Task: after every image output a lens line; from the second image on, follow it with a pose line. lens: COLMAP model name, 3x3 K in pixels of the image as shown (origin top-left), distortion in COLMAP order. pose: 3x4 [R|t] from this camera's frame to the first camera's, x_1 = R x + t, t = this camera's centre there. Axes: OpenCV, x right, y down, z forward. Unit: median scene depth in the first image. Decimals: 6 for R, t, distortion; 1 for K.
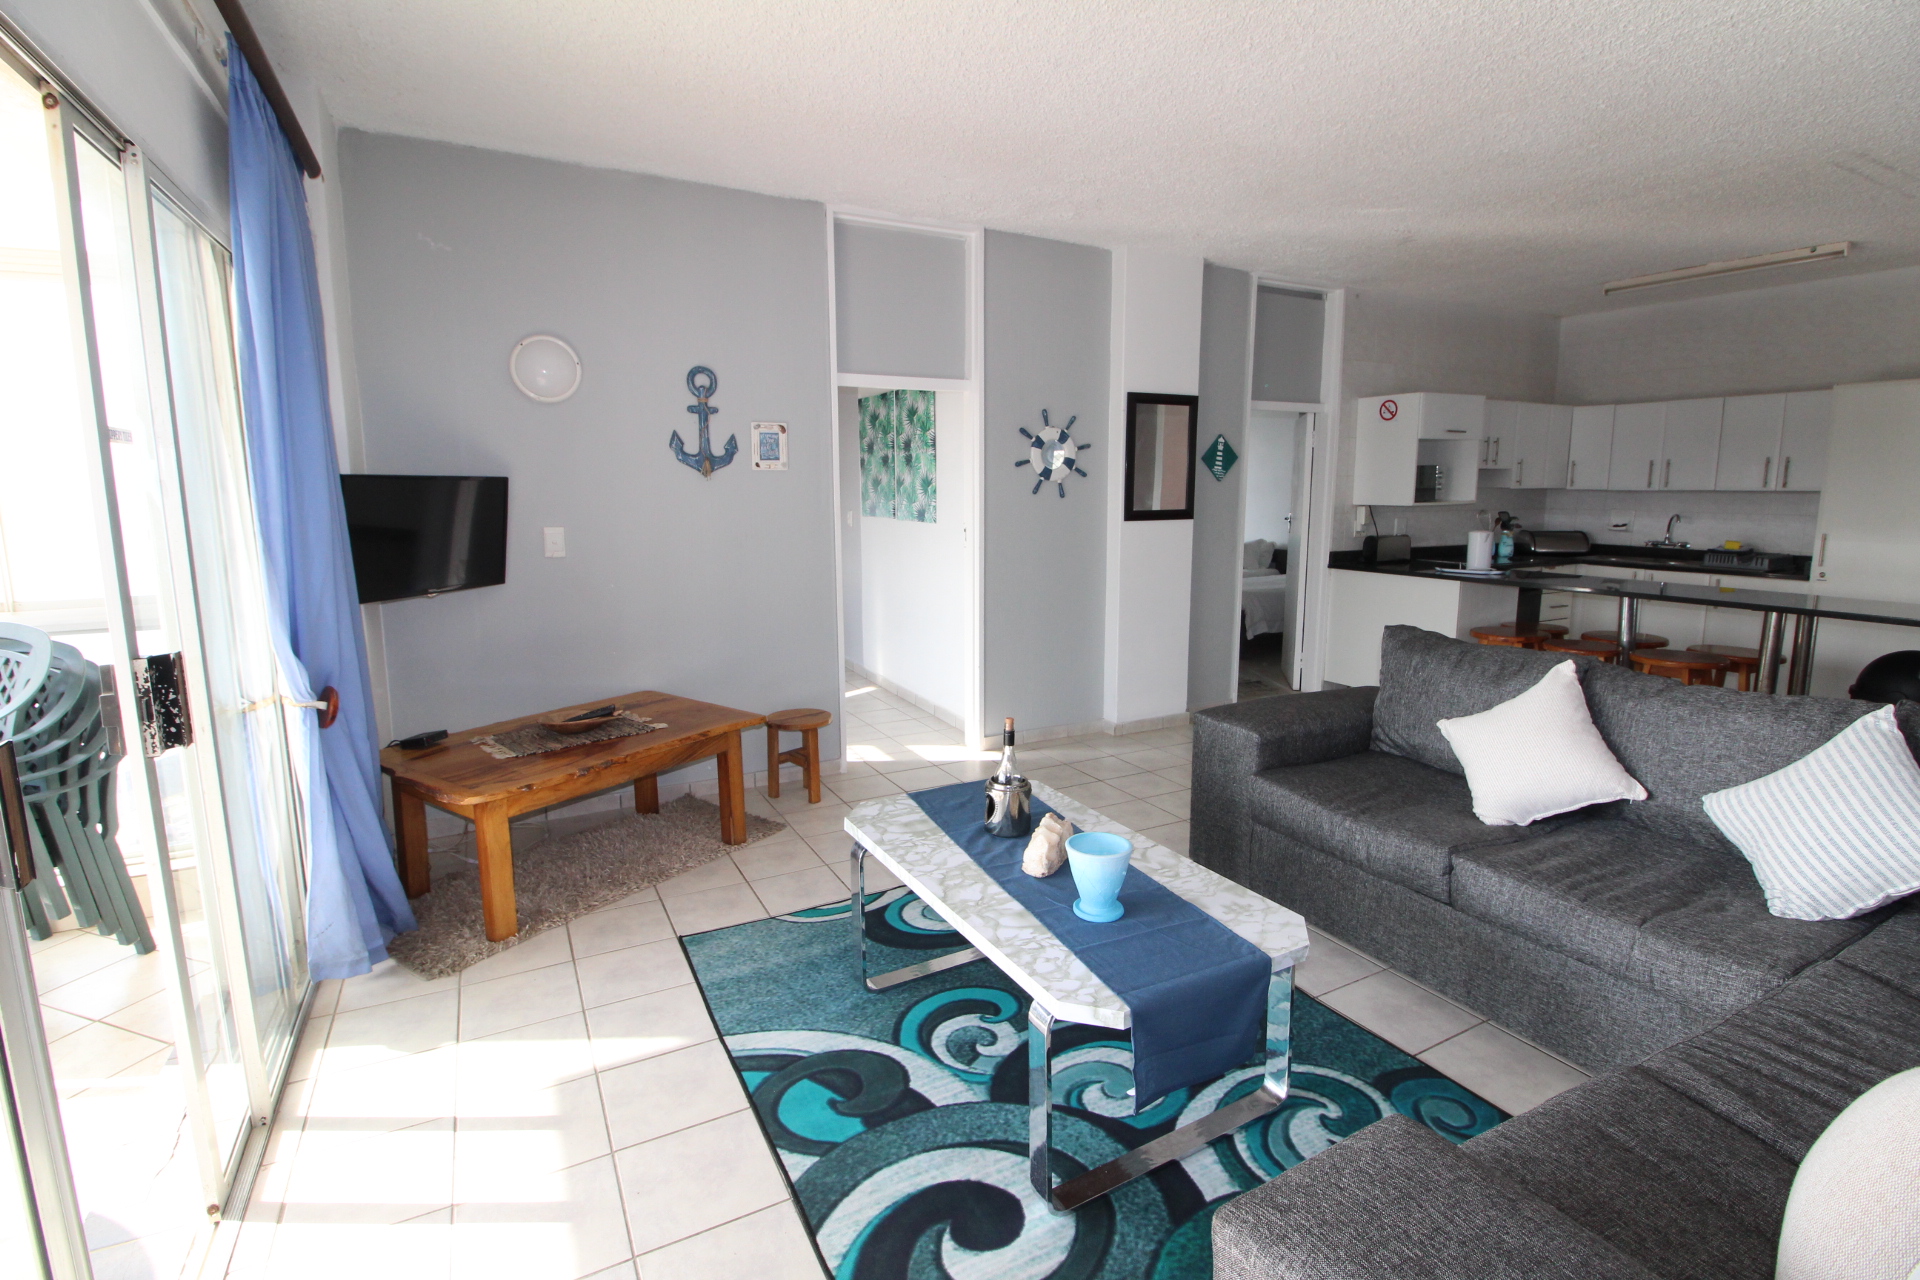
lens RADIAL K [[886.8, 0, 969.0], [0, 886.8, 623.2], [0, 0, 1]] dist [-0.012064, -0.006449]
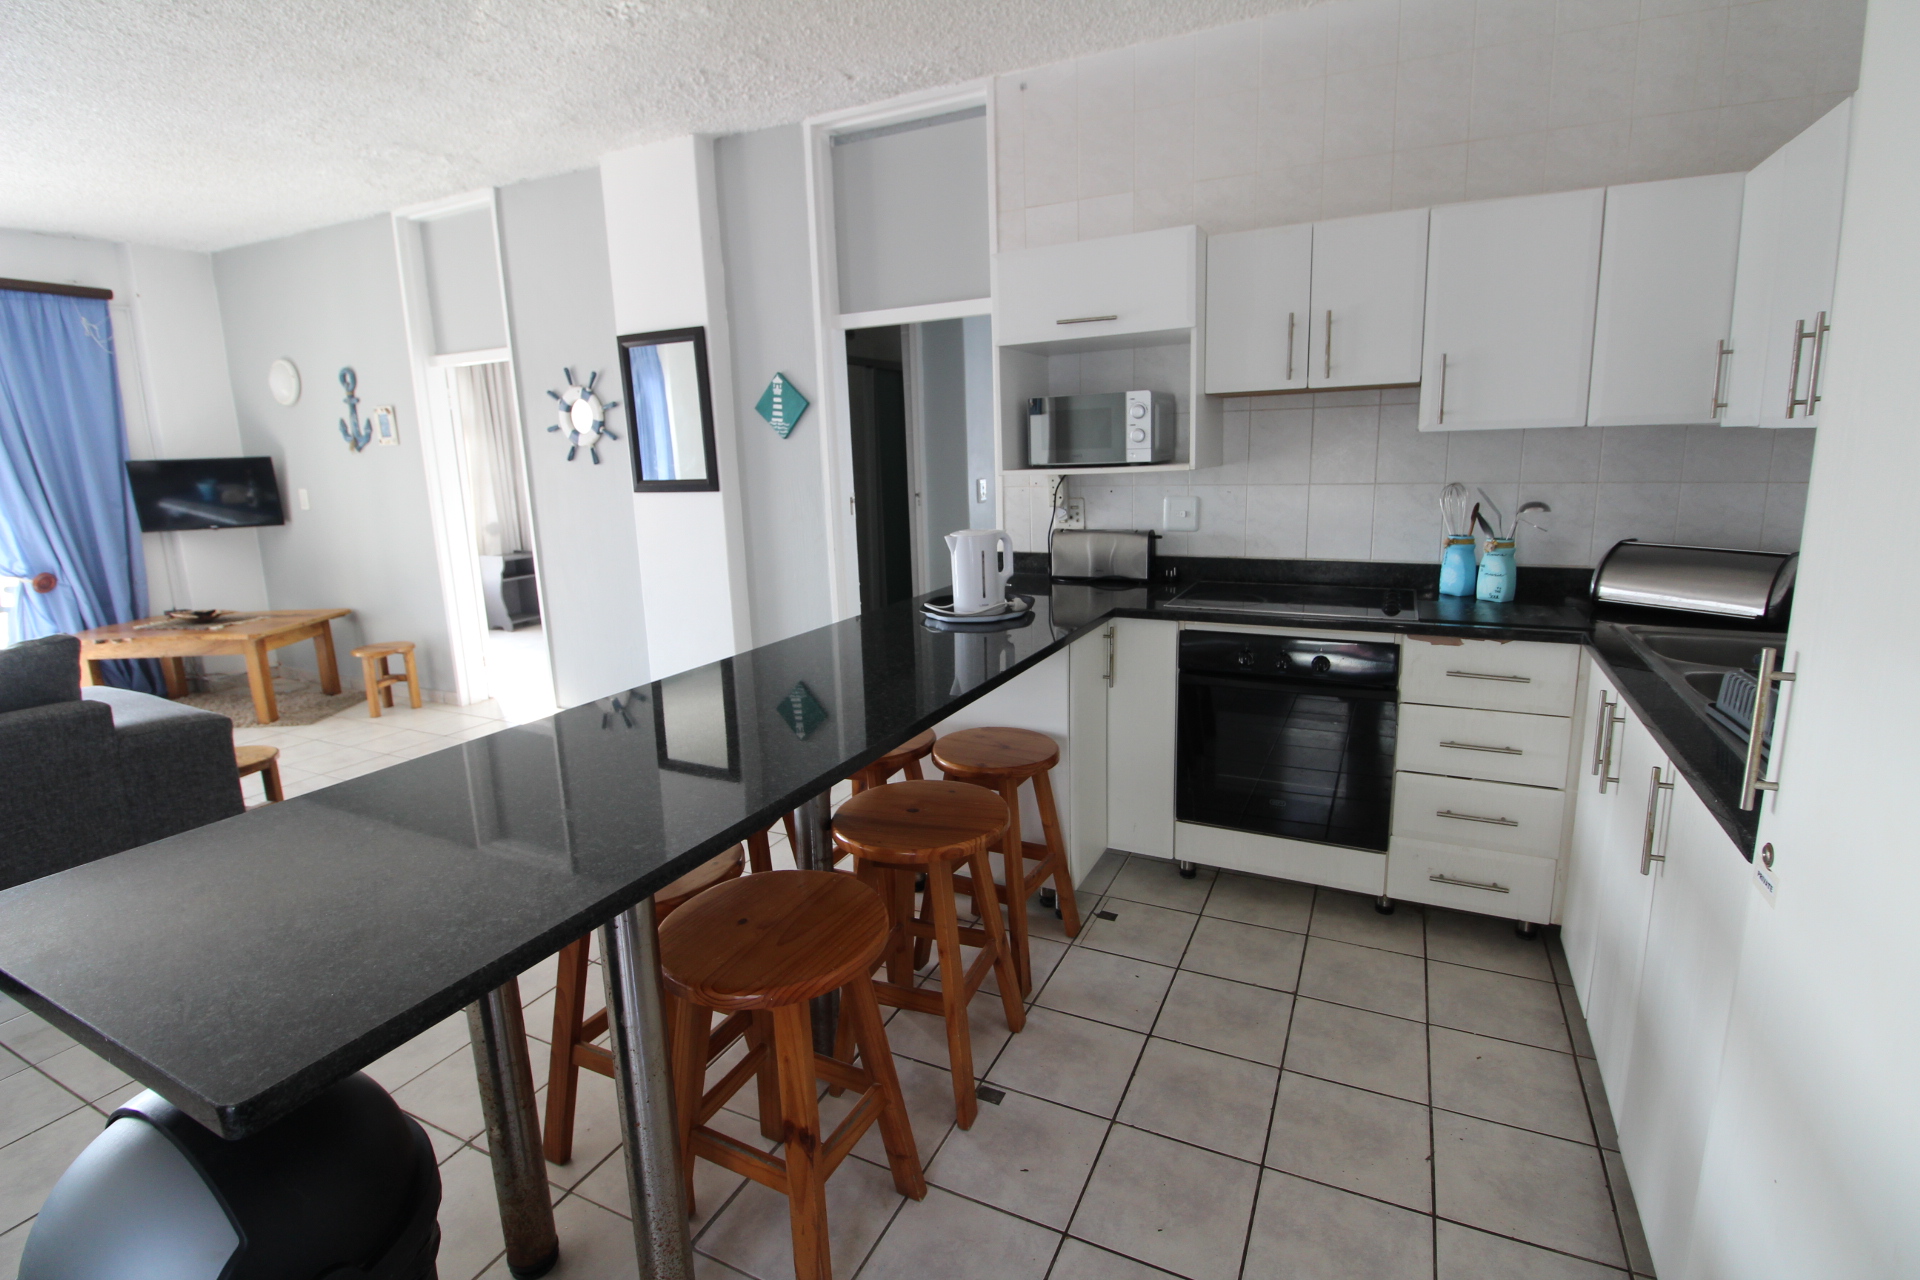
lens RADIAL K [[886.8, 0, 956.4], [0, 886.8, 617.6], [0, 0, 1]] dist [-0.012064, -0.006449]
pose [[0.587597, 0.142130, -0.796573, 1.190840], [-0.095595, 0.989752, 0.106082, -0.133782], [0.803487, 0.013815, 0.595162, 0.864473]]
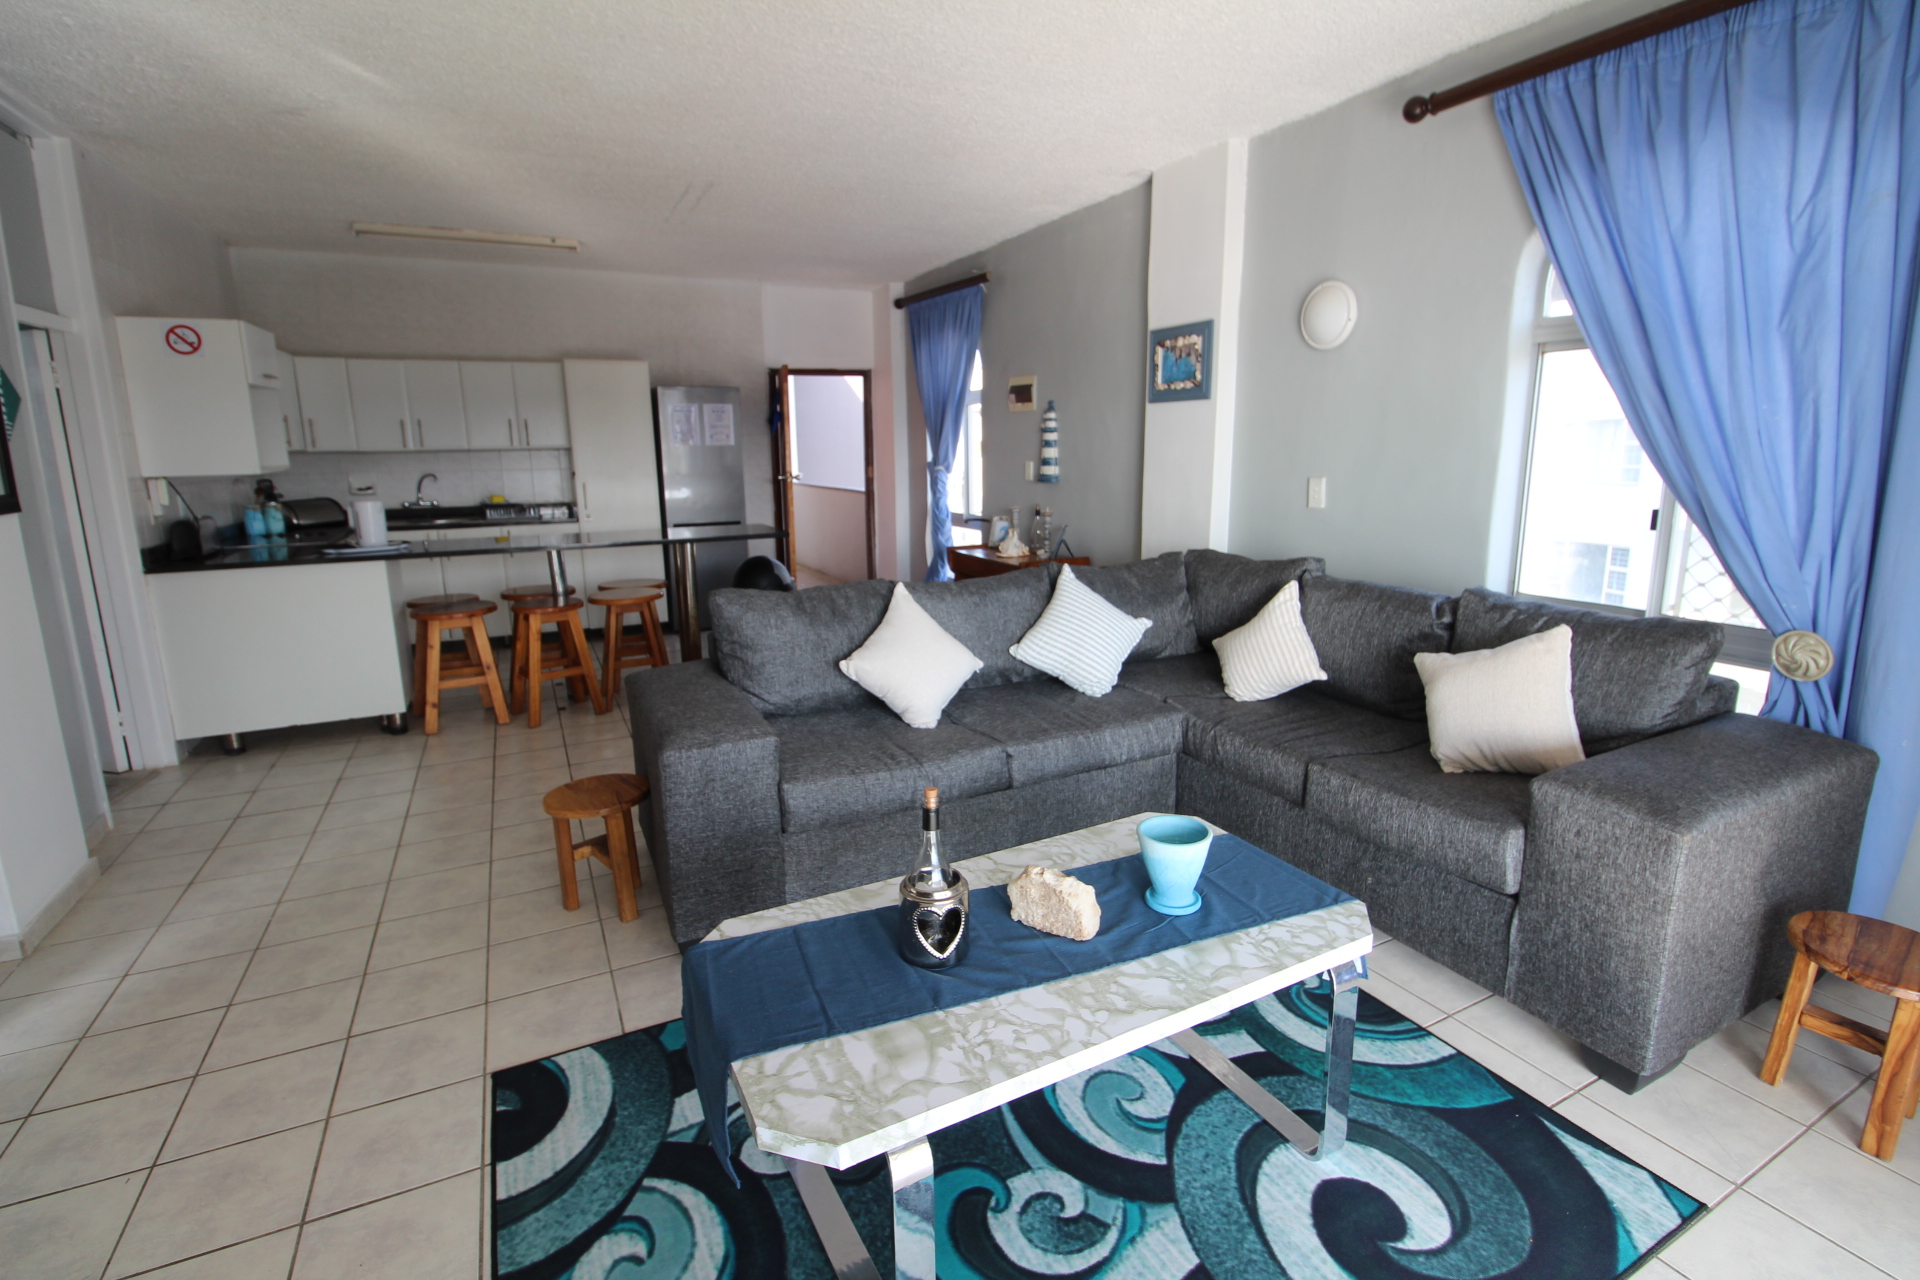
lens RADIAL K [[886.8, 0, 969.9], [0, 886.8, 625.1], [0, 0, 1]] dist [-0.012064, -0.006449]
pose [[0.016015, -0.198304, 0.980010, -0.313854], [0.161366, 0.967800, 0.193196, -0.071999], [-0.986765, 0.155047, 0.047498, 0.507716]]
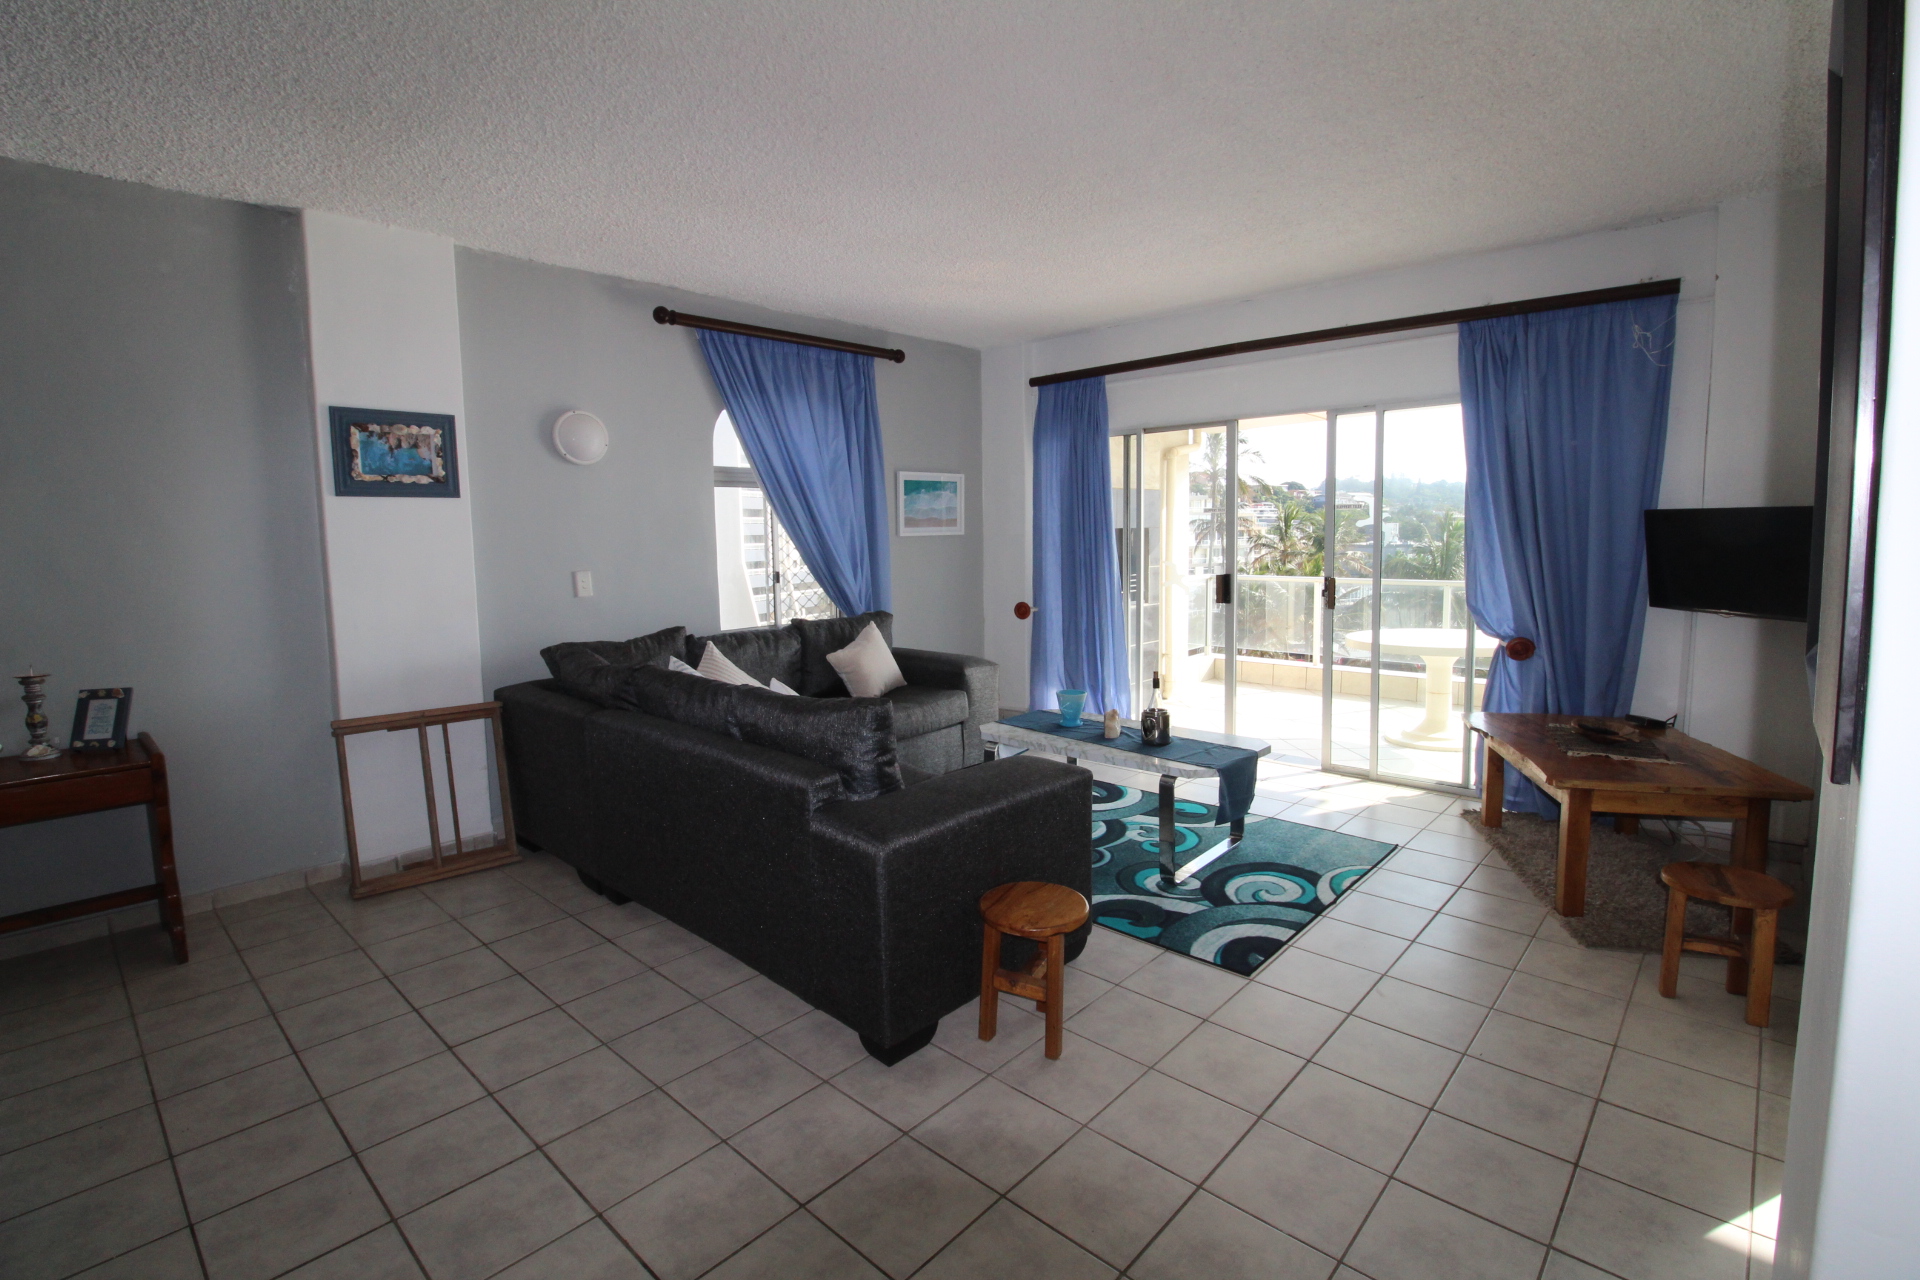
lens RADIAL K [[886.8, 0, 964.1], [0, 886.8, 624.2], [0, 0, 1]] dist [-0.012064, -0.006449]
pose [[-0.944215, 0.049382, -0.325606, 0.490587], [-0.034014, 0.968784, 0.245564, -0.195000], [0.327569, 0.242940, -0.913060, 1.280711]]
